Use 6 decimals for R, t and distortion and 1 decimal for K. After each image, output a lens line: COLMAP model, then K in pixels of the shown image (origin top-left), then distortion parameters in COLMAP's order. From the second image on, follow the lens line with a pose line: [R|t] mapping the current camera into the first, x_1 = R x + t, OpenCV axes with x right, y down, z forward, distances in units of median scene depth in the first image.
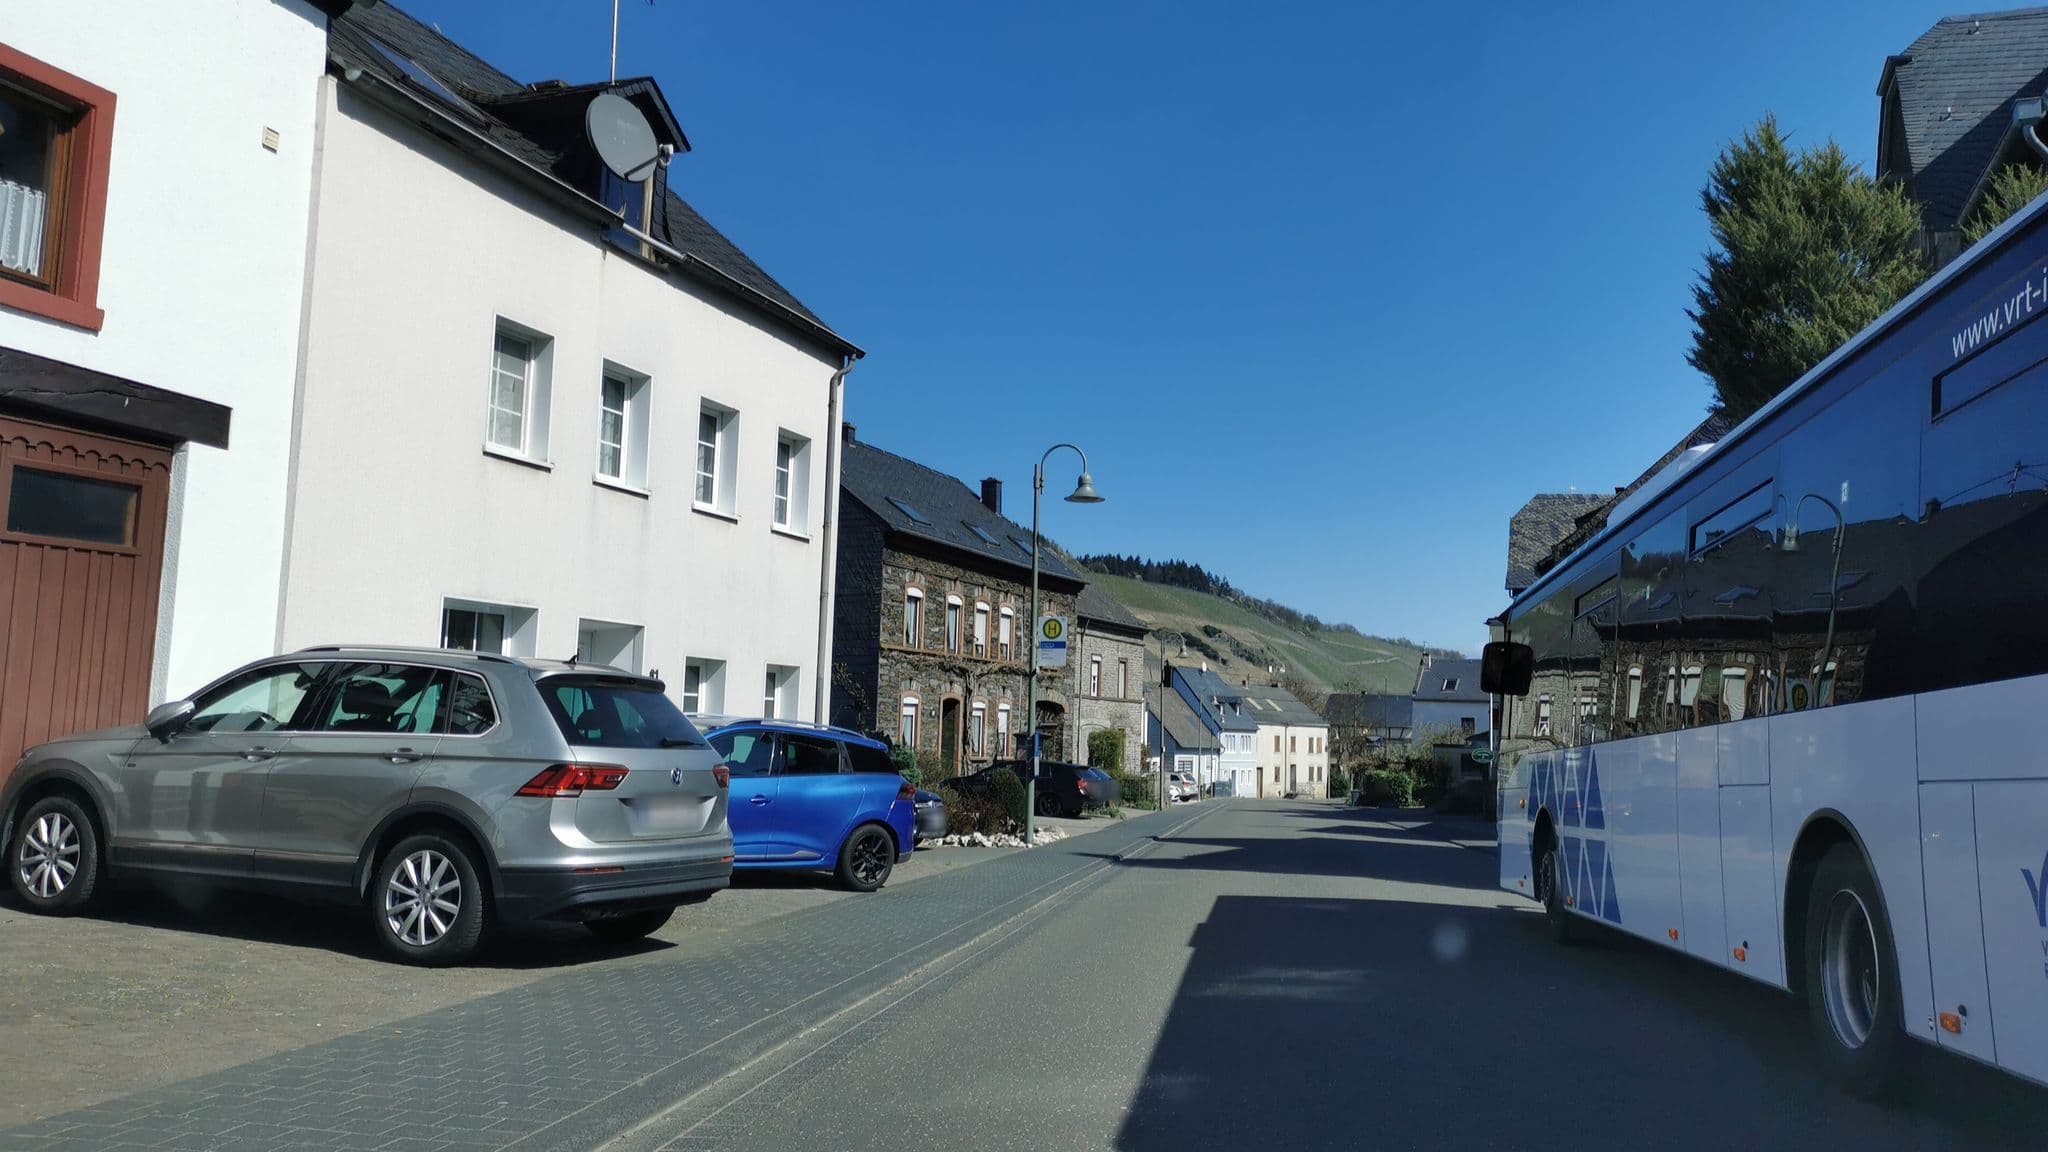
lens RADIAL K [[1597.4, 0, 1024.0], [0, 1597.4, 576.0], [0, 0, 1]] dist [-0.000107, 0.000194]
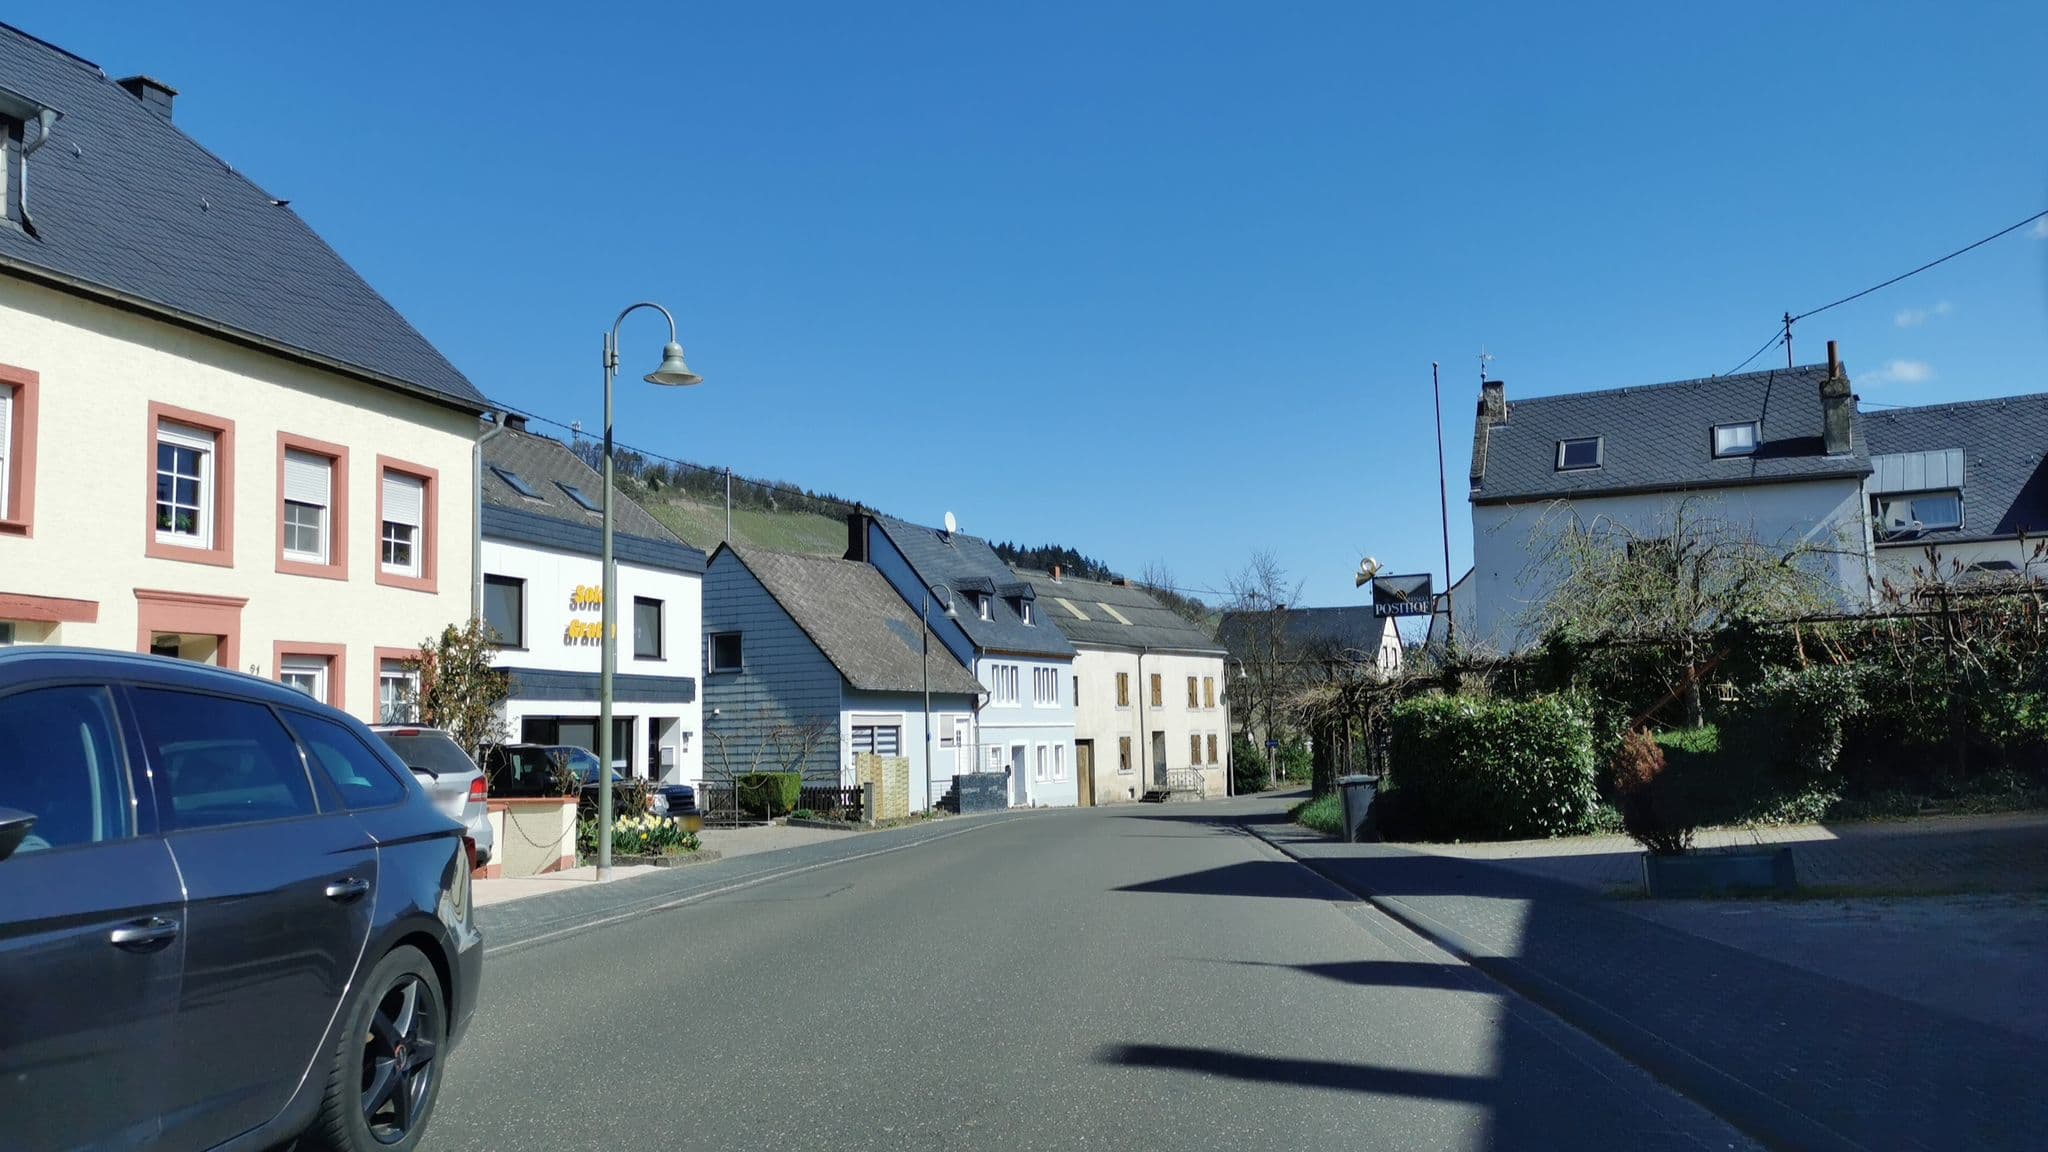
lens RADIAL K [[1597.4, 0, 1024.0], [0, 1597.4, 576.0], [0, 0, 1]] dist [-0.000107, 0.000194]
pose [[0.996430, -0.044708, 0.071612, 0.094810], [0.044820, 0.998995, 0.000038, 0.068625], [-0.071541, 0.003172, 0.997433, 0.515500]]
